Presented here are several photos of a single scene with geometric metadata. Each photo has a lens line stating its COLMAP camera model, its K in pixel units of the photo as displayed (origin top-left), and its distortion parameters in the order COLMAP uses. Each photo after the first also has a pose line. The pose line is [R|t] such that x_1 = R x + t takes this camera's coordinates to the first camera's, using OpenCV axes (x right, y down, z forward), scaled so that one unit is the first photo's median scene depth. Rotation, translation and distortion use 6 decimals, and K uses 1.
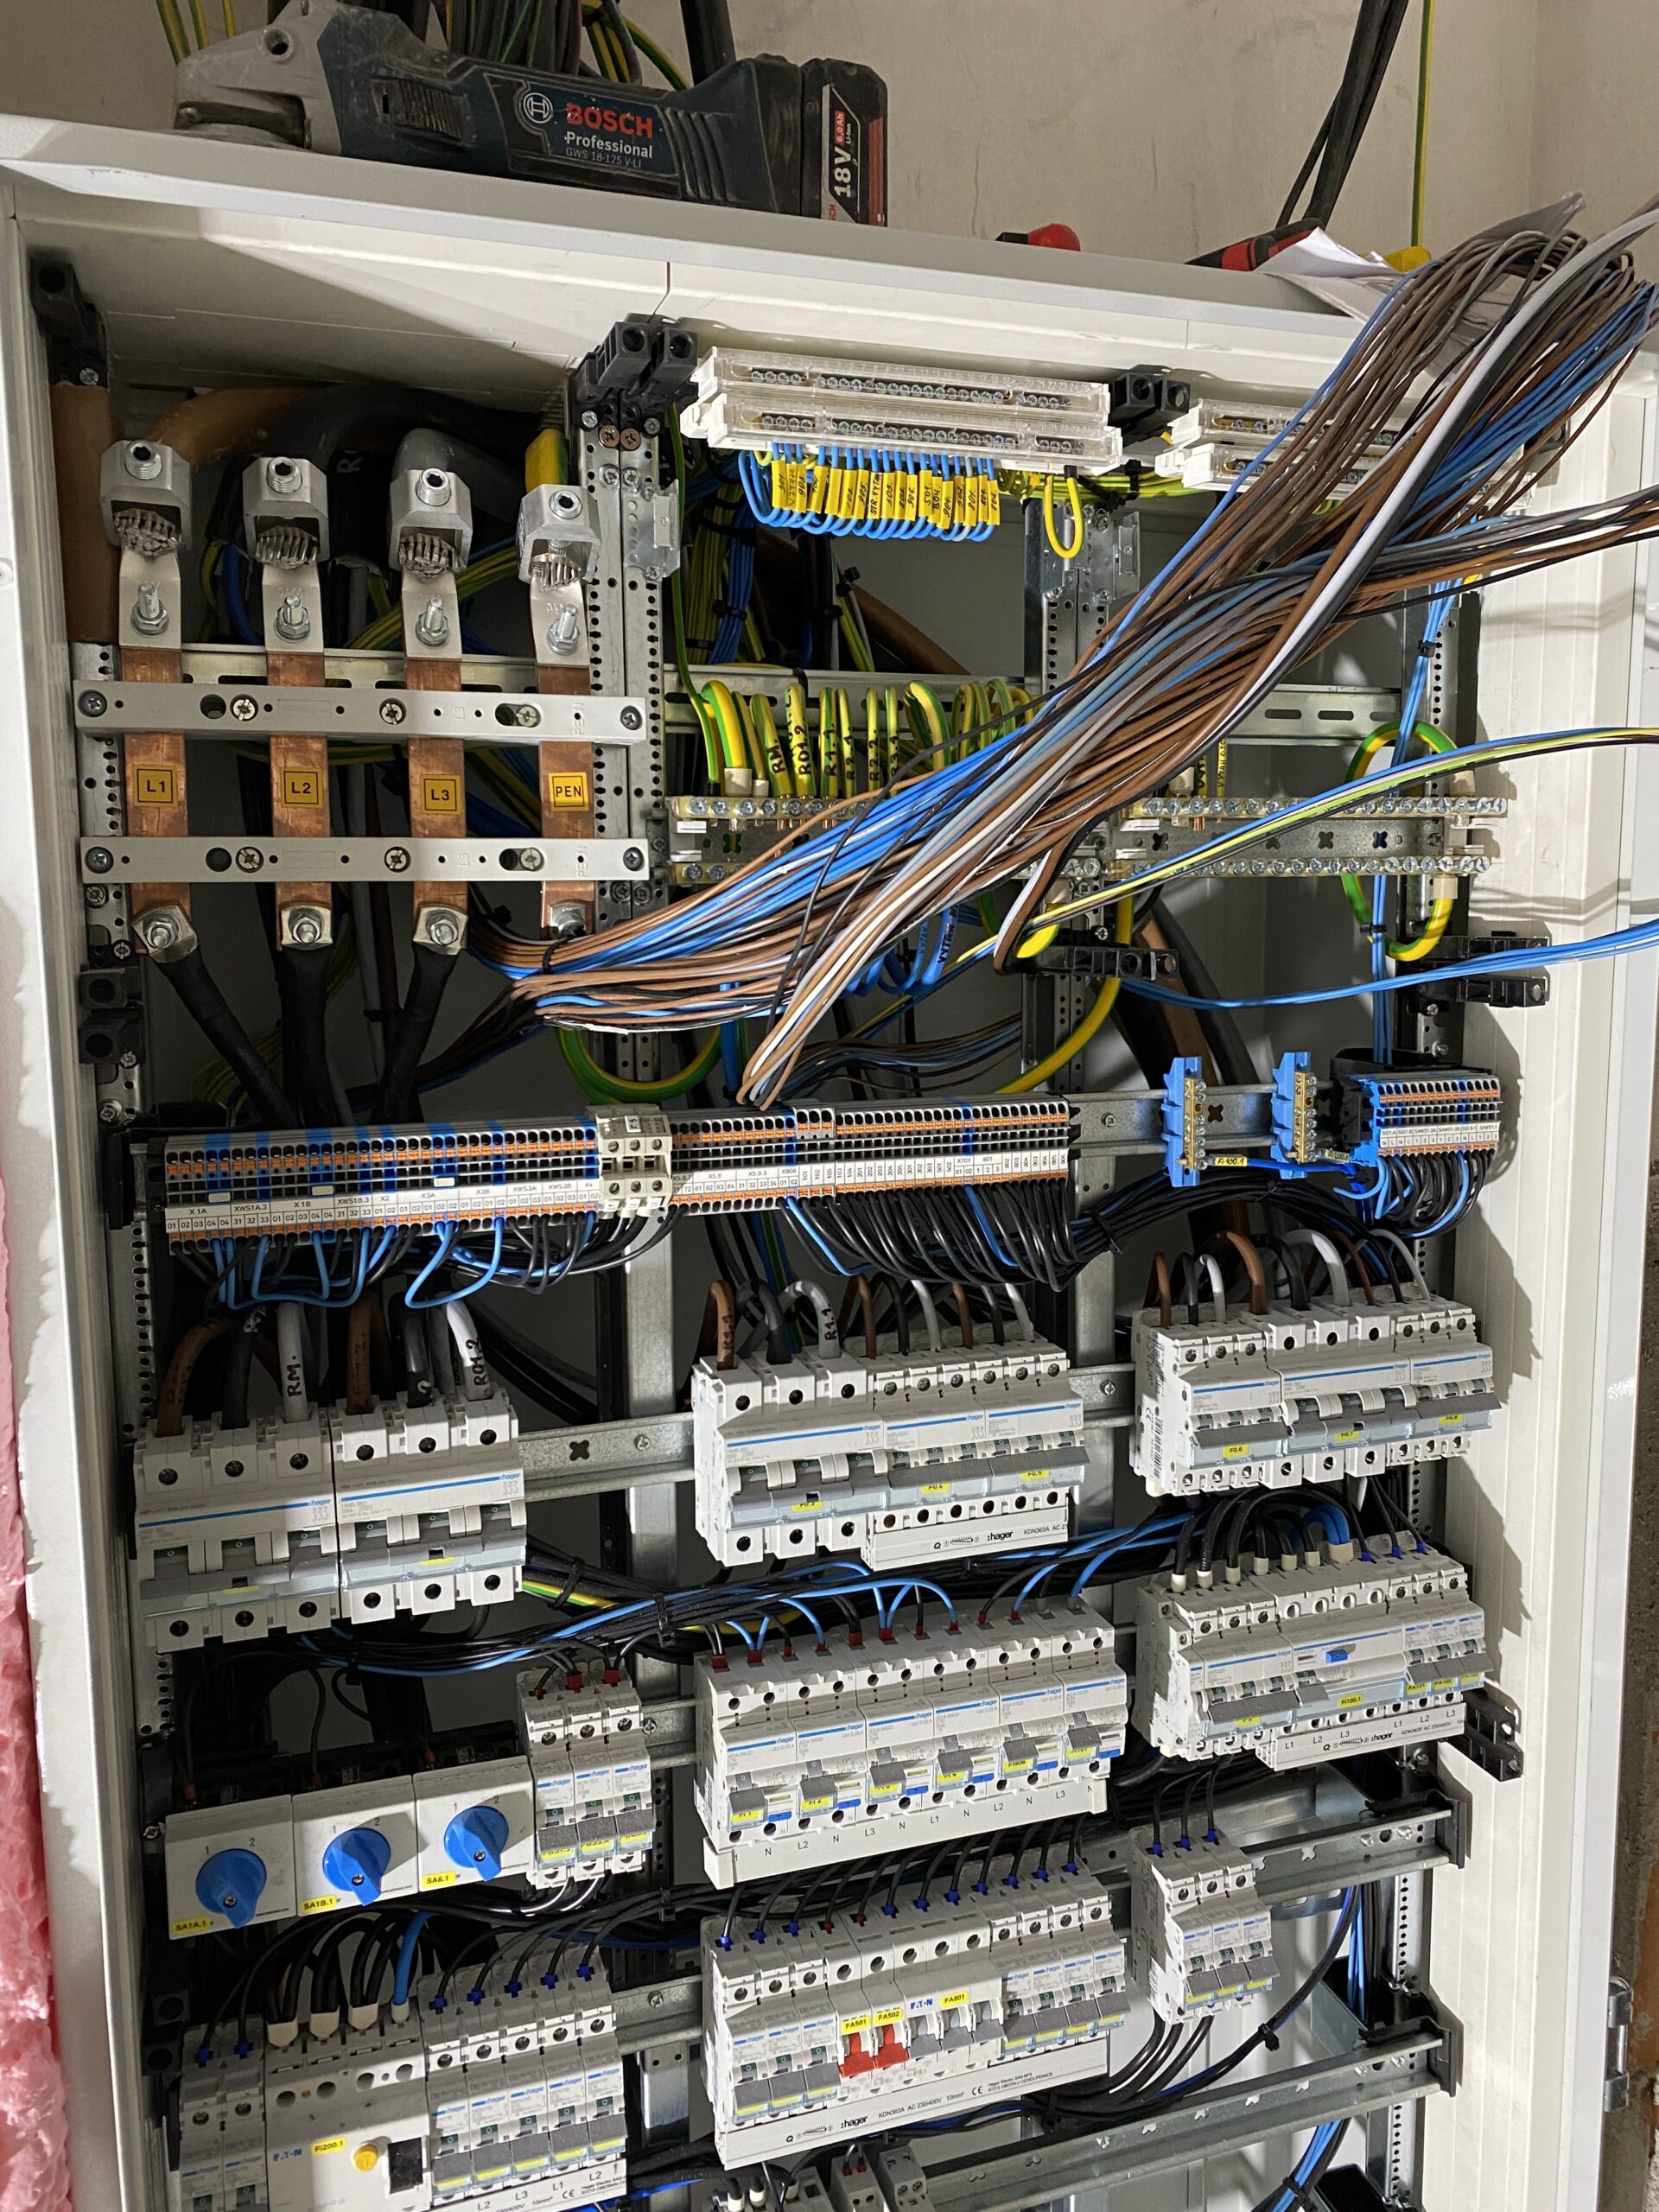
lens RADIAL K [[1696.2, 0, 822.8], [0, 1696.2, 1096.3], [0, 0, 1]] dist [0.001210, -0.005851]
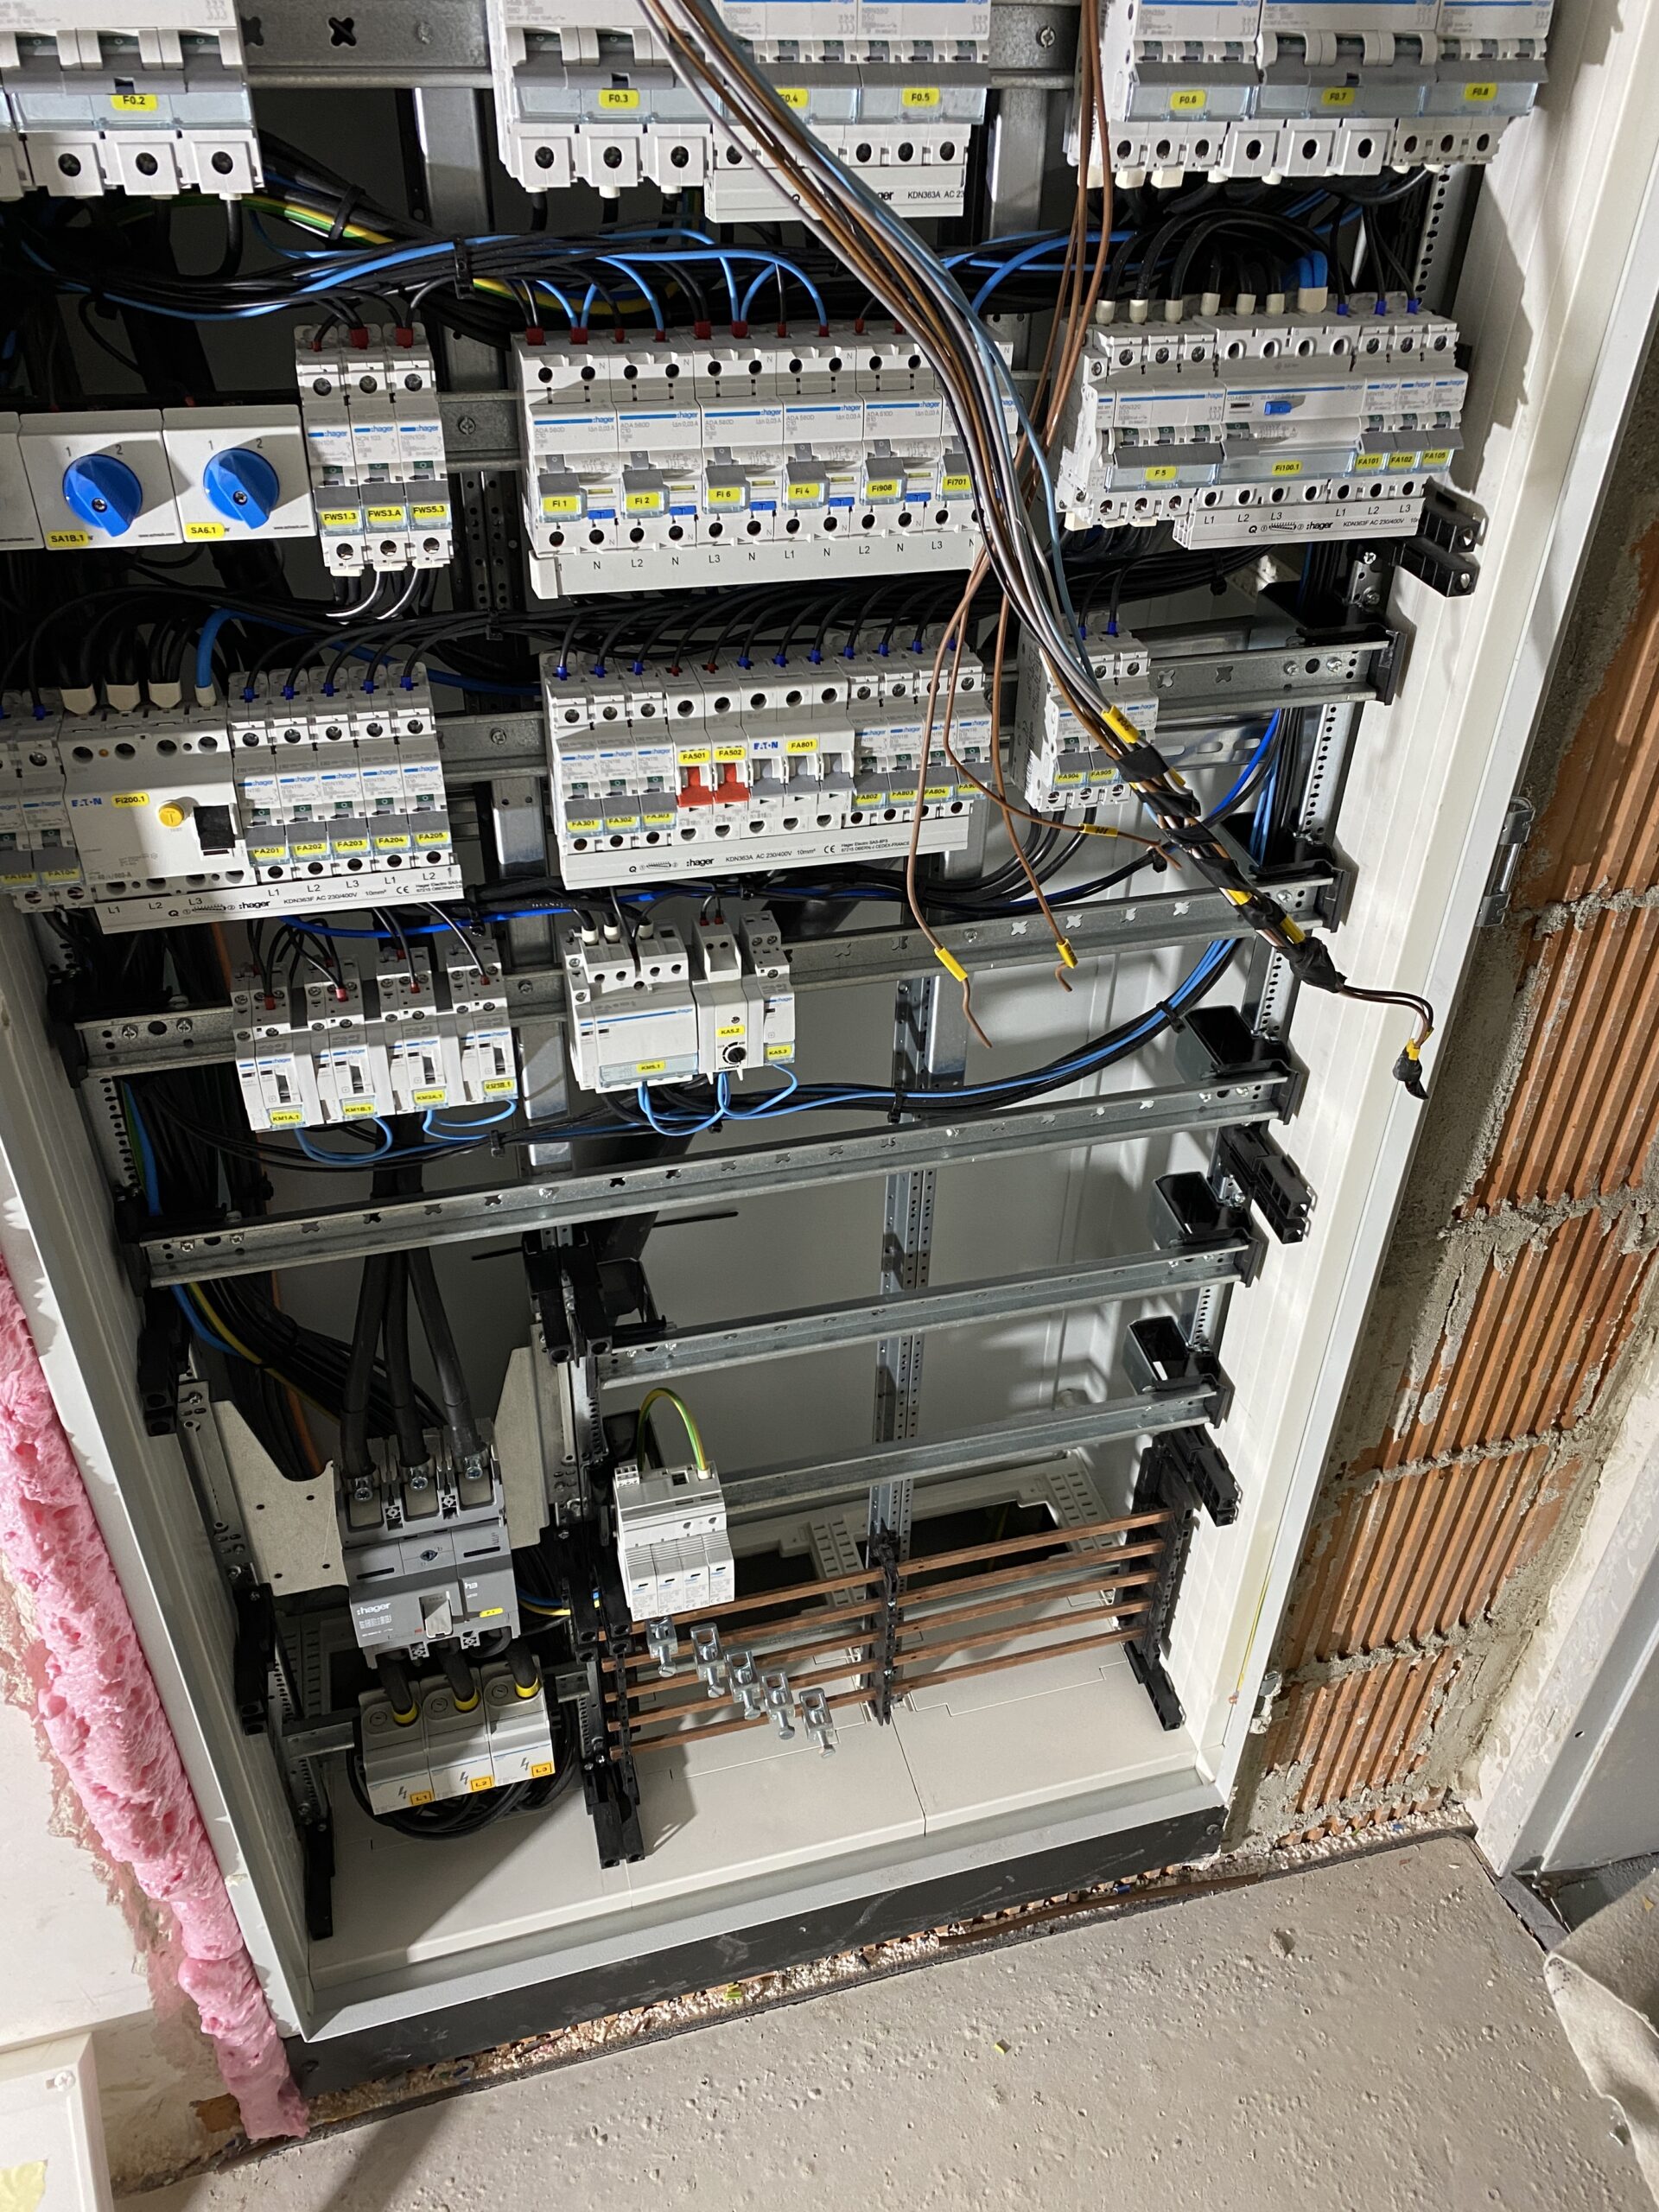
lens RADIAL K [[1621.2, 0, 829.5], [0, 1621.2, 1106.0], [0, 0, 1]] dist [0.030403, -0.043195]
pose [[0.996973, 0.065678, -0.041615, 0.144915], [-0.036830, 0.870284, 0.491172, 0.259279], [0.068476, -0.488153, 0.870068, 0.104138]]
